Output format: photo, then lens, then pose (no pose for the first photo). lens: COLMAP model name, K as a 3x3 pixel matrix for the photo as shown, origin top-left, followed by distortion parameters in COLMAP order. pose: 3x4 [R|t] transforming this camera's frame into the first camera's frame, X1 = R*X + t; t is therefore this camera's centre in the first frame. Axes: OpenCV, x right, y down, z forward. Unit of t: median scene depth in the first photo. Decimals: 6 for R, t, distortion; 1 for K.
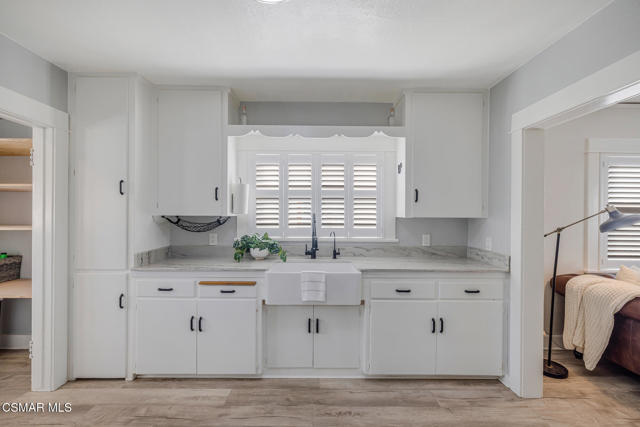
lens RADIAL K [[270.9, 0, 318.5], [0, 270.9, 215.3], [0, 0, 1]] dist [0.003937, -0.000456]
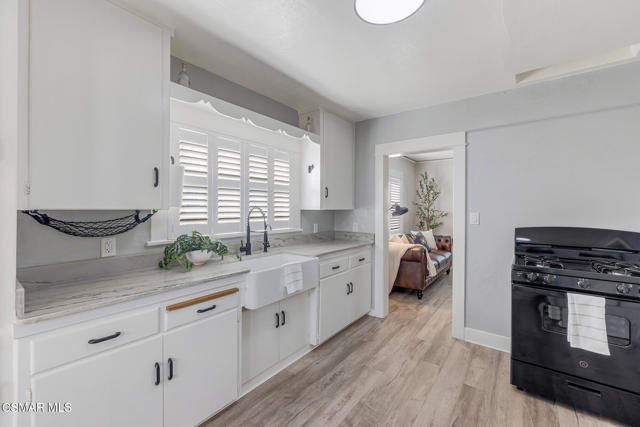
lens RADIAL K [[270.9, 0, 320.3], [0, 270.9, 209.4], [0, 0, 1]] dist [0.003937, -0.000456]
pose [[0.607505, -0.006851, 0.794286, -0.692640], [0.003138, 0.999976, 0.006225, -0.001862], [-0.794310, -0.001289, 0.607512, 0.268198]]
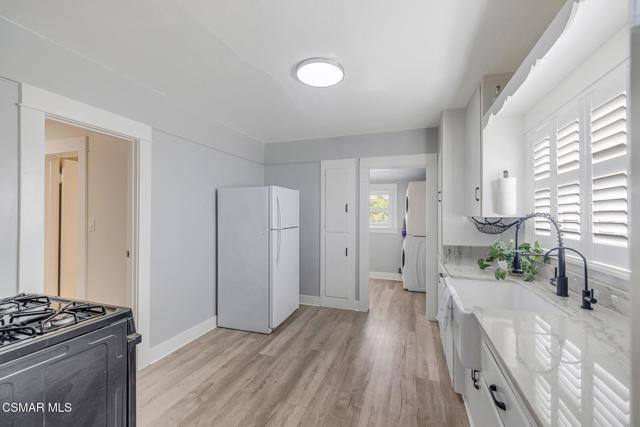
lens RADIAL K [[270.9, 0, 319.0], [0, 270.9, 215.6], [0, 0, 1]] dist [0.003937, -0.000456]
pose [[-0.341924, -0.005286, -0.939713, 0.750740], [0.009217, 0.999917, -0.008978, 0.002097], [0.939682, -0.011731, -0.341847, 0.837446]]
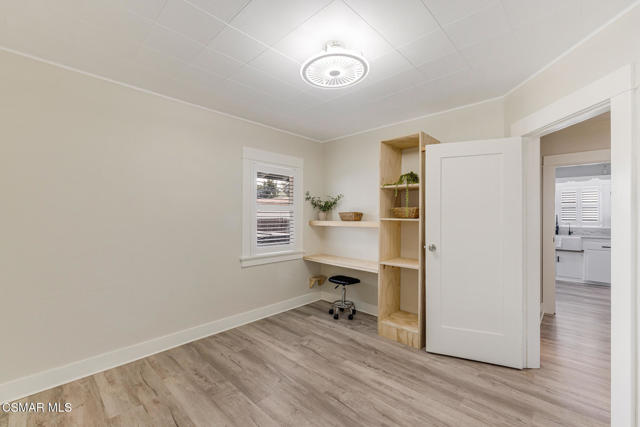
lens RADIAL K [[270.9, 0, 321.0], [0, 270.9, 212.1], [0, 0, 1]] dist [0.003937, -0.000456]
pose [[0.715940, -0.010329, -0.698085, 0.176425], [0.004906, 0.999940, -0.009764, -0.021990], [0.698144, 0.003566, 0.715948, -2.275572]]
